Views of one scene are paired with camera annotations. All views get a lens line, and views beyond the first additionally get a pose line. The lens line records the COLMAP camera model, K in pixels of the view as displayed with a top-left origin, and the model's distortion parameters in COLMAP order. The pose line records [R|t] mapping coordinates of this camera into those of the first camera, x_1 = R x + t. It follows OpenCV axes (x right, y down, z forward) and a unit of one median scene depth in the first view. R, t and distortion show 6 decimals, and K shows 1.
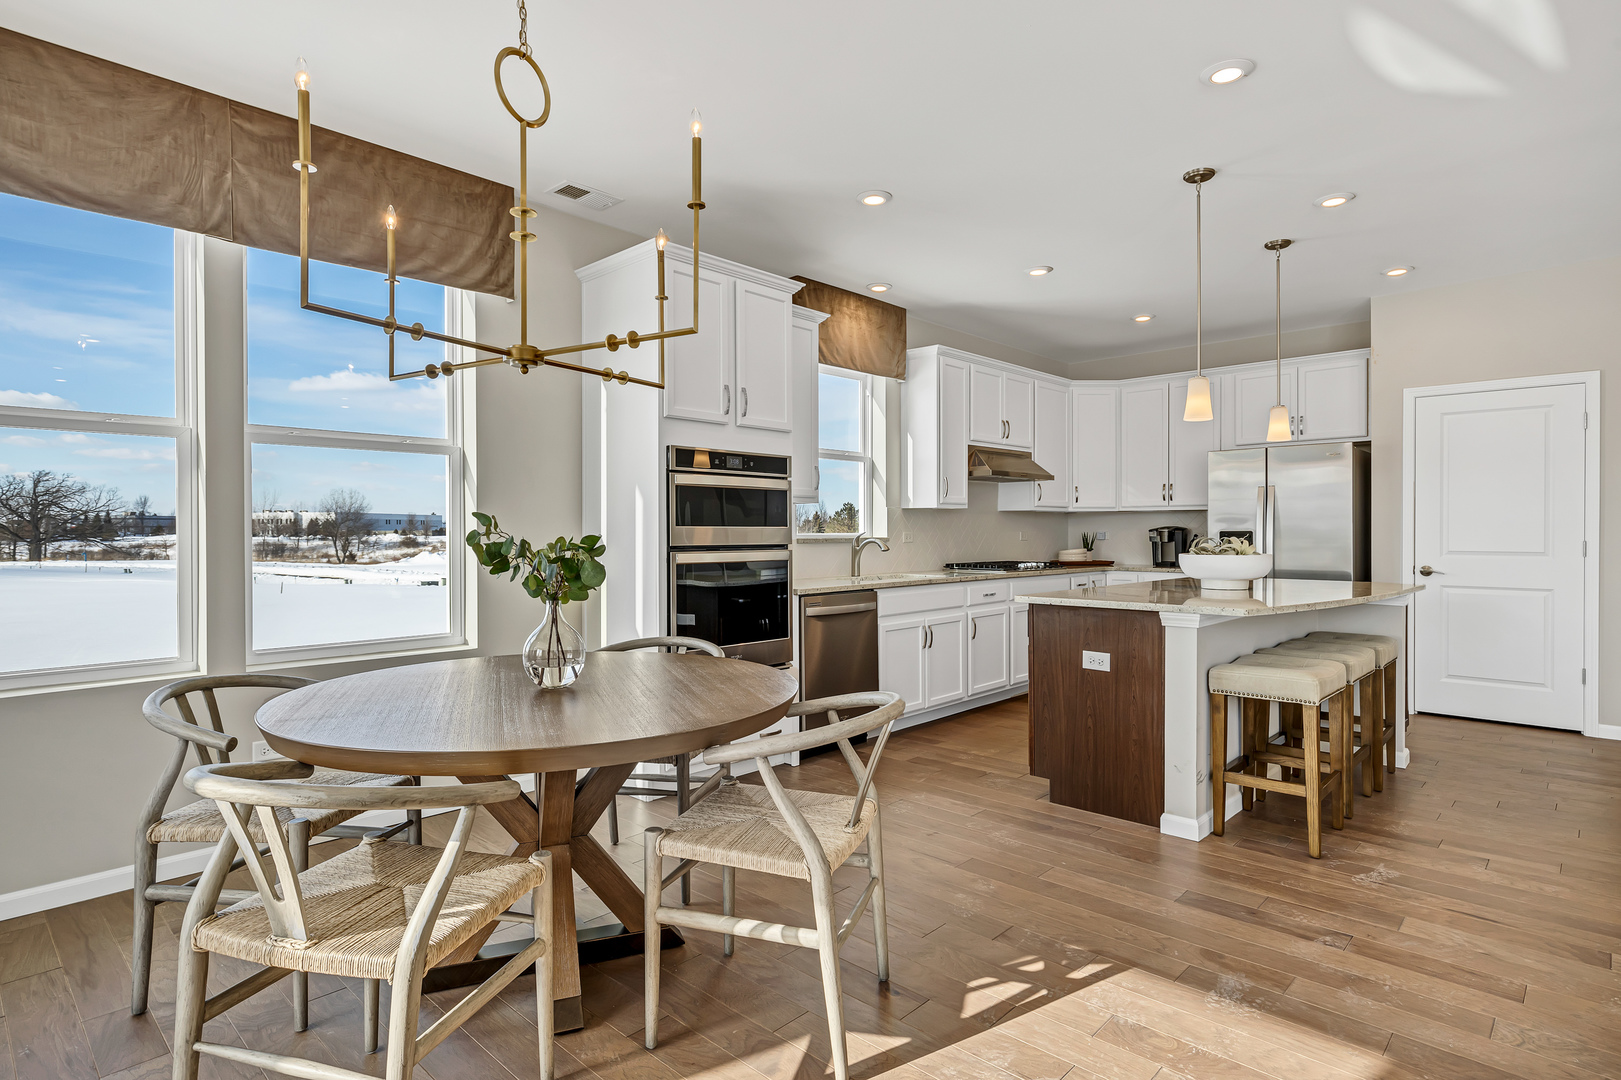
lens RADIAL K [[868.8, 0, 807.4], [0, 868.8, 531.3], [0, 0, 1]] dist [0.004376, -0.003343]
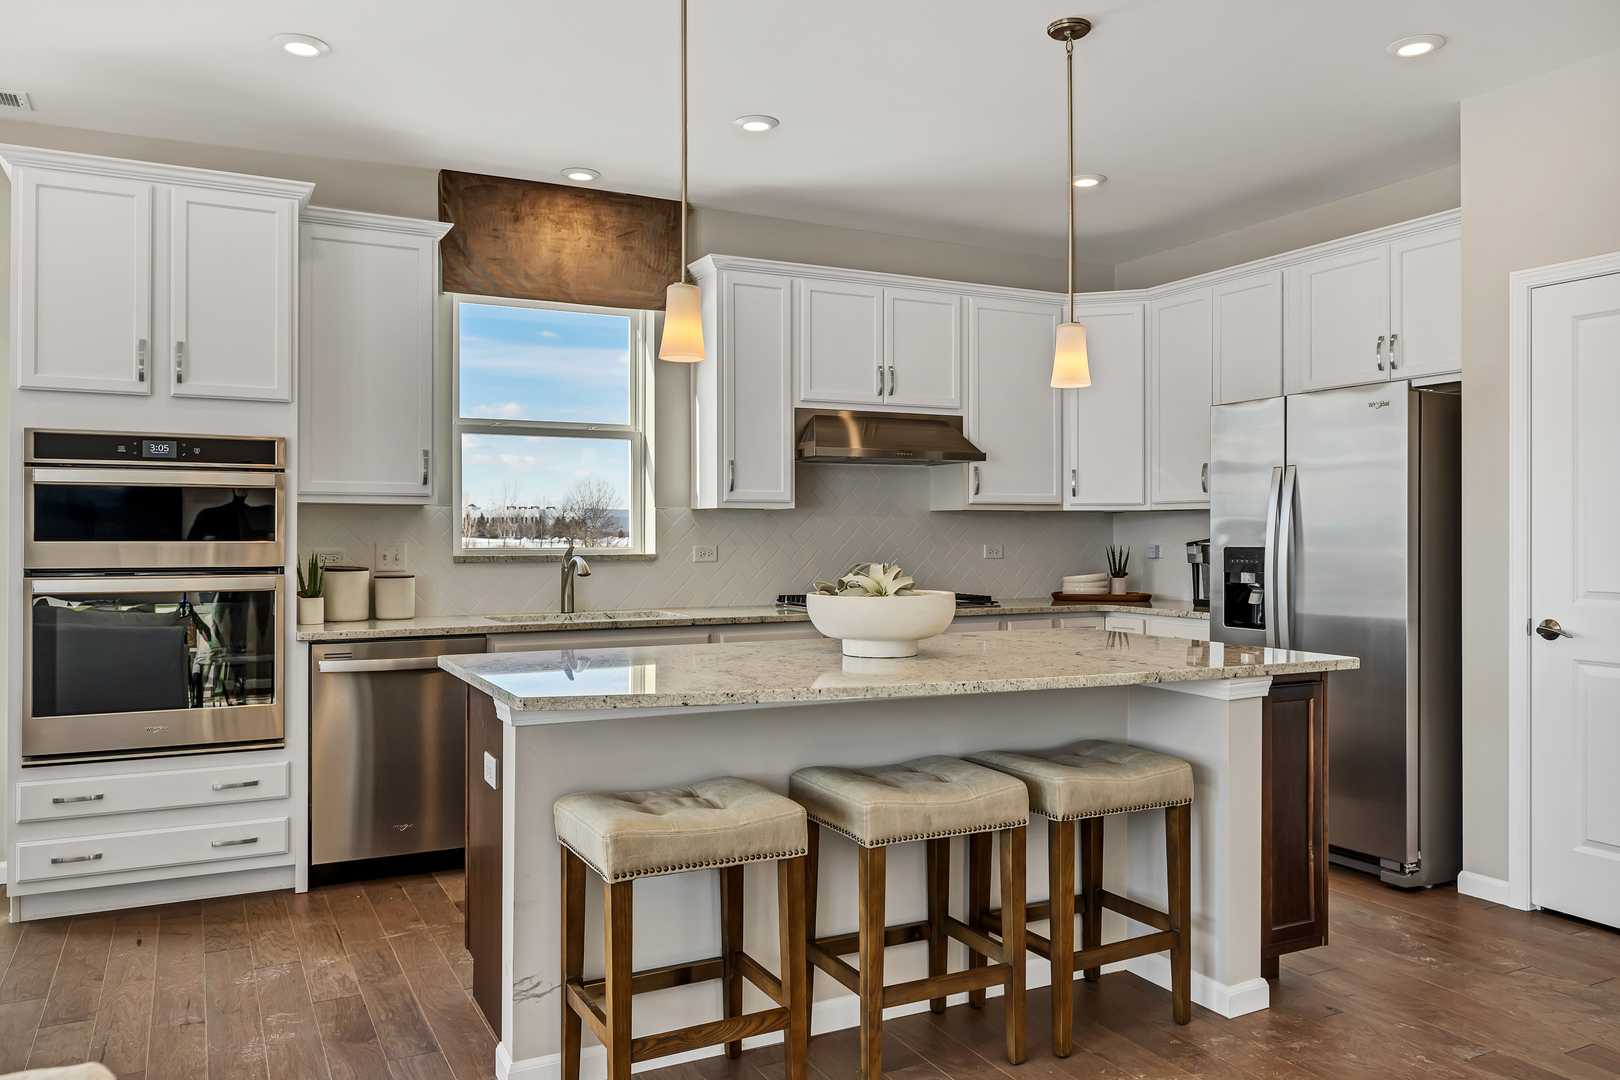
lens RADIAL K [[1217.8, 0, 810.0], [0, 1217.8, 531.6], [0, 0, 1]] dist [0.006341, -0.007267]
pose [[0.941930, 0.001875, -0.335803, 0.521753], [-0.002237, 0.999997, -0.000691, -0.009755], [0.335801, 0.001402, 0.941932, 0.178891]]
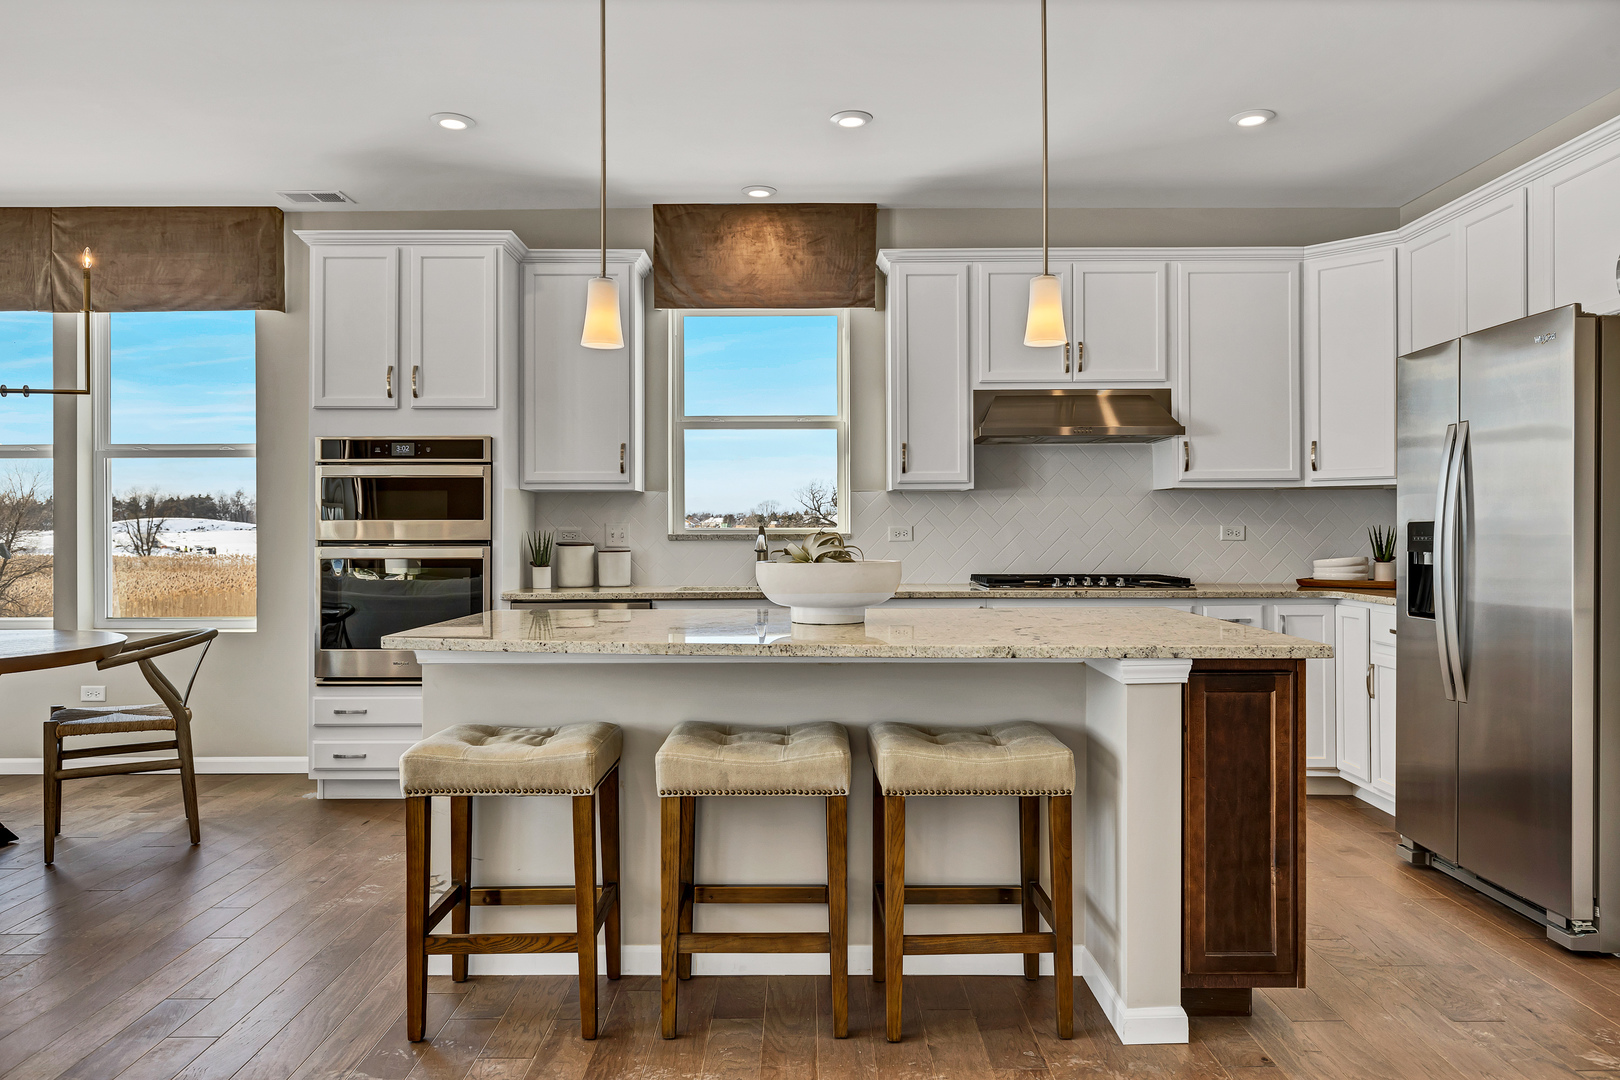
lens RADIAL K [[1123.4, 0, 799.0], [0, 1123.4, 529.6], [0, 0, 1]] dist [-0.004914, 0.003718]
pose [[0.676206, -0.001031, -0.736712, 0.753175], [0.001302, 0.999999, -0.000204, 0.003934], [0.736712, -0.000821, 0.676206, 0.360723]]
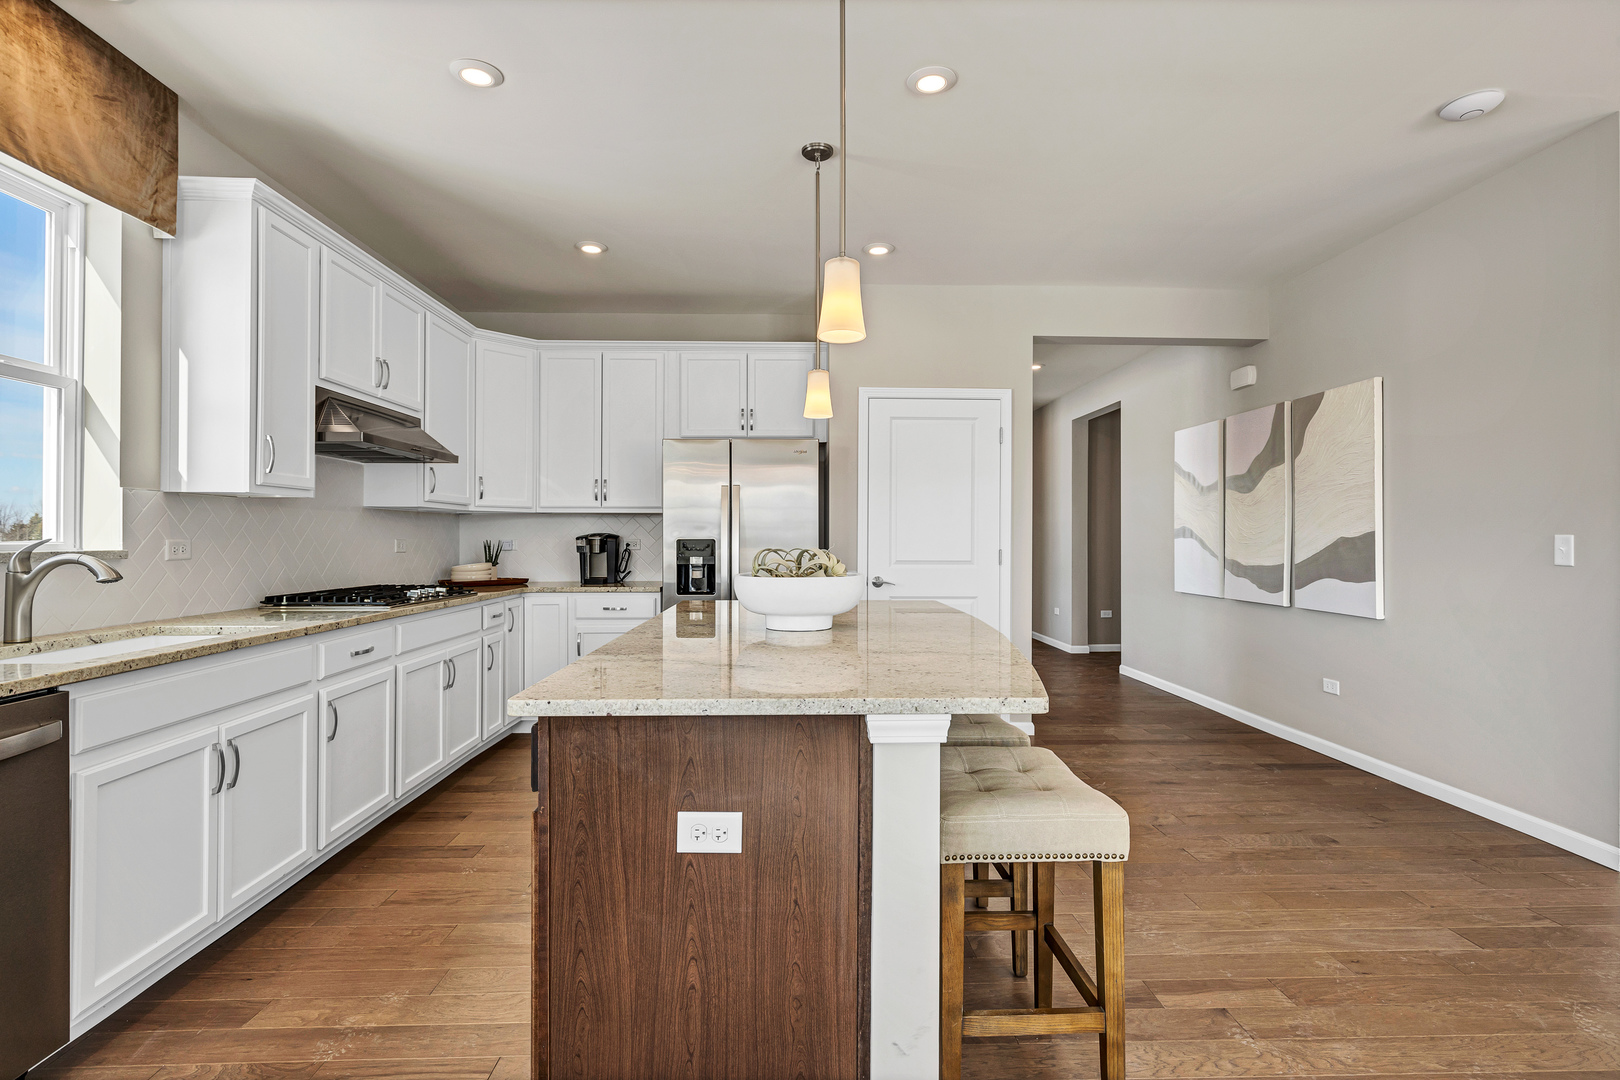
lens RADIAL K [[776.8, 0, 810.5], [0, 776.8, 534.1], [0, 0, 1]] dist [-0.000339, -0.000947]
pose [[0.703113, 0.008344, 0.711029, 0.055708], [-0.003312, 0.999959, -0.008460, 0.000590], [-0.711070, 0.003594, 0.703112, 0.438334]]
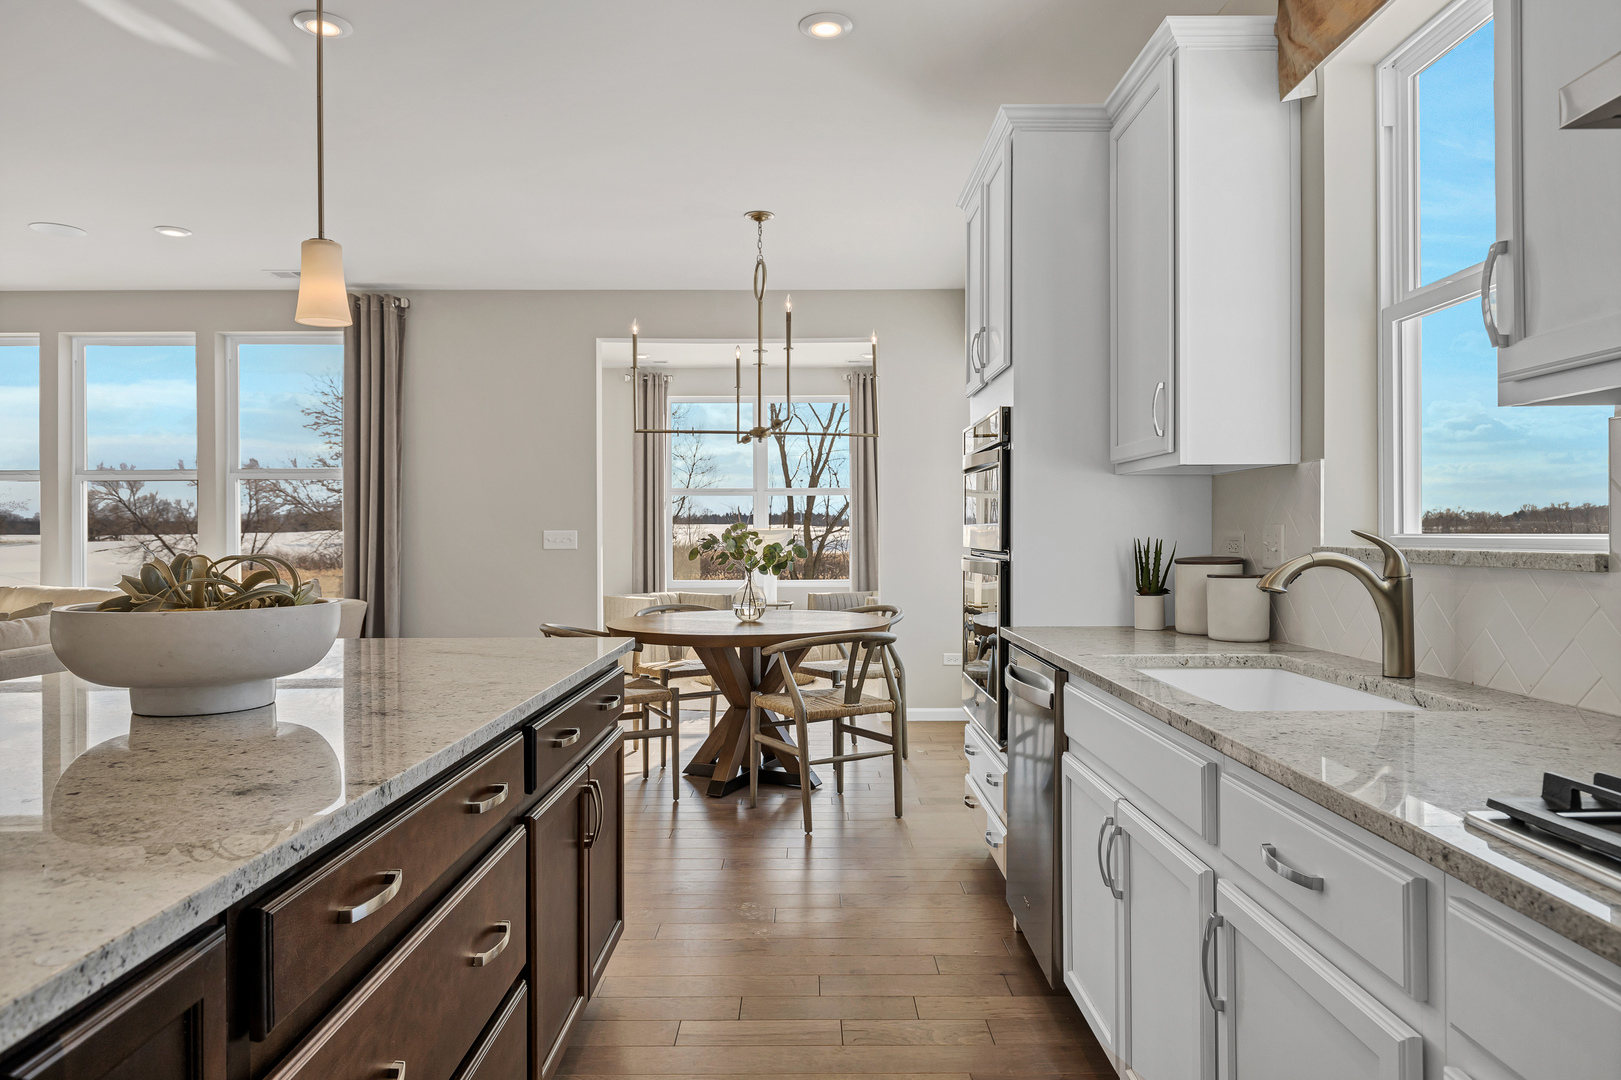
lens RADIAL K [[1040.1, 0, 810.7], [0, 1040.1, 534.7], [0, 0, 1]] dist [-0.006875, -0.000848]
pose [[-0.720491, 0.006637, -0.693432, 0.433369], [0.004022, 0.999977, 0.005393, -0.000226], [0.693452, 0.001097, -0.720502, 1.076538]]
